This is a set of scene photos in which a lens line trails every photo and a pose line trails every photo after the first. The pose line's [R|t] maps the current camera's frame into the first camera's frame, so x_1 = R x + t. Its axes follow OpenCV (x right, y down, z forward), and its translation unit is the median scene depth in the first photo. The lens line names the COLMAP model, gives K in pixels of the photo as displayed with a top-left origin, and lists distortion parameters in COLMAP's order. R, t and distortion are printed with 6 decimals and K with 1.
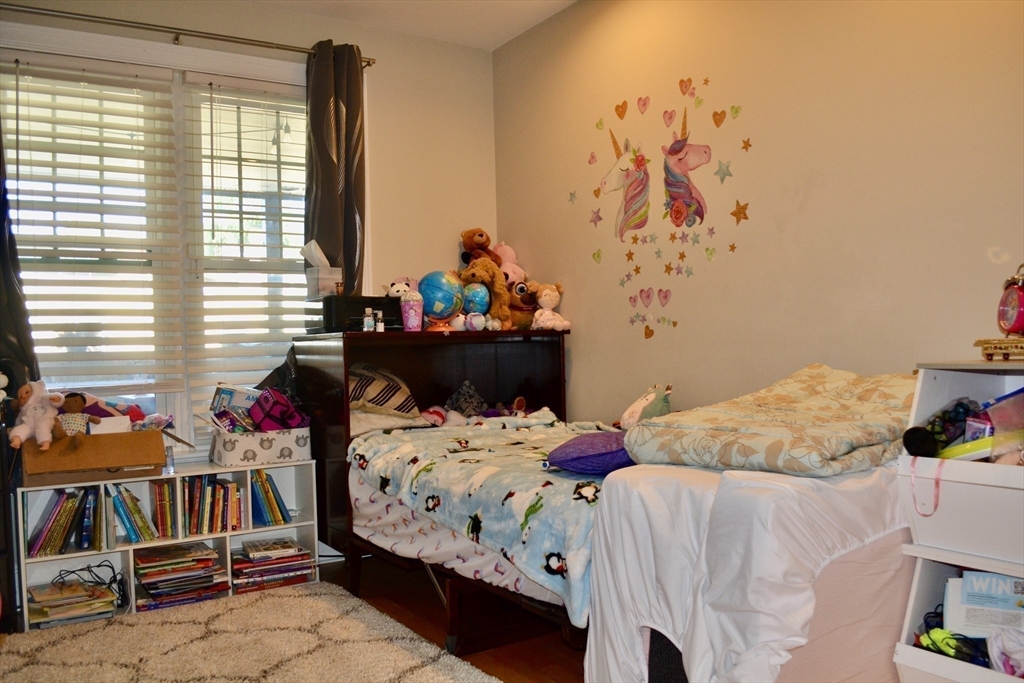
lens RADIAL K [[826.0, 0, 505.4], [0, 826.0, 354.8], [0, 0, 1]] dist [-0.080901, 0.005494]
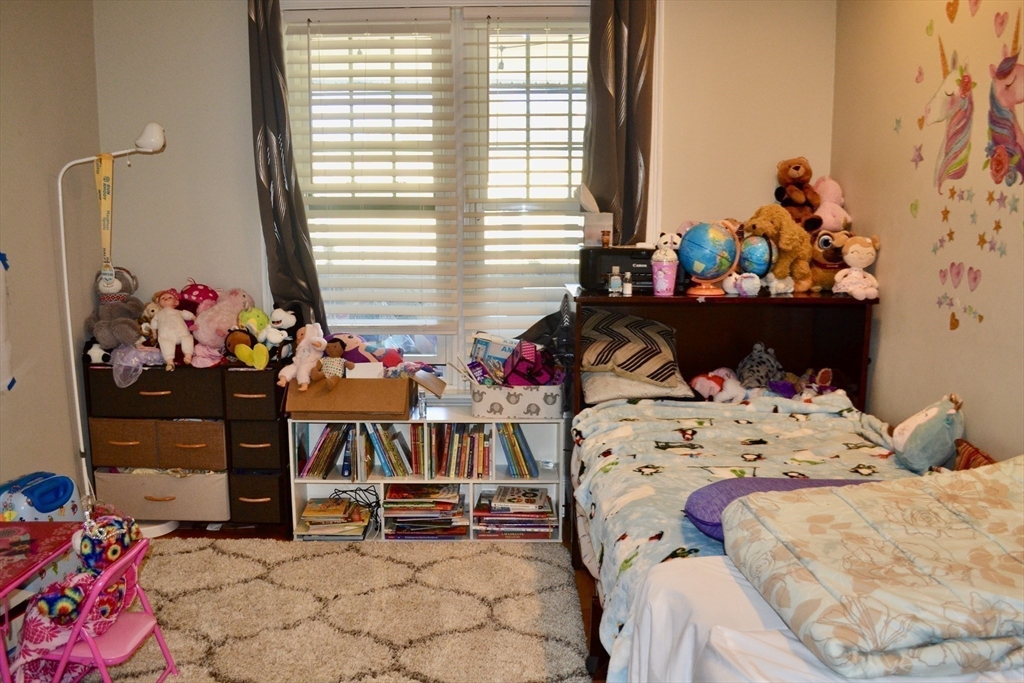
lens RADIAL K [[848.5, 0, 509.1], [0, 848.5, 355.6], [0, 0, 1]] dist [-0.074264, -0.002754]
pose [[0.829638, 0.115472, -0.546229, 0.275888], [-0.027477, 0.985637, 0.166629, -0.120984], [0.557625, -0.123233, 0.820895, 0.173112]]
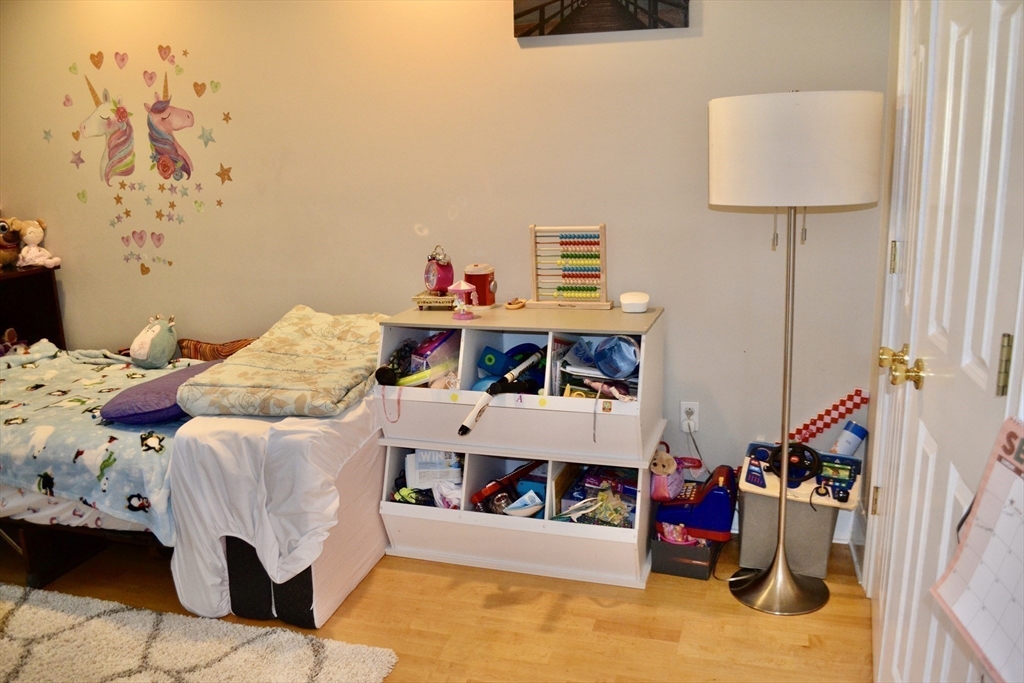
lens RADIAL K [[826.0, 0, 505.4], [0, 826.0, 354.8], [0, 0, 1]] dist [-0.080901, 0.005494]
pose [[0.771745, -0.152777, 0.617308, -0.164459], [0.017141, 0.975358, 0.219960, -0.163475], [-0.635701, -0.159172, 0.755347, -0.194595]]
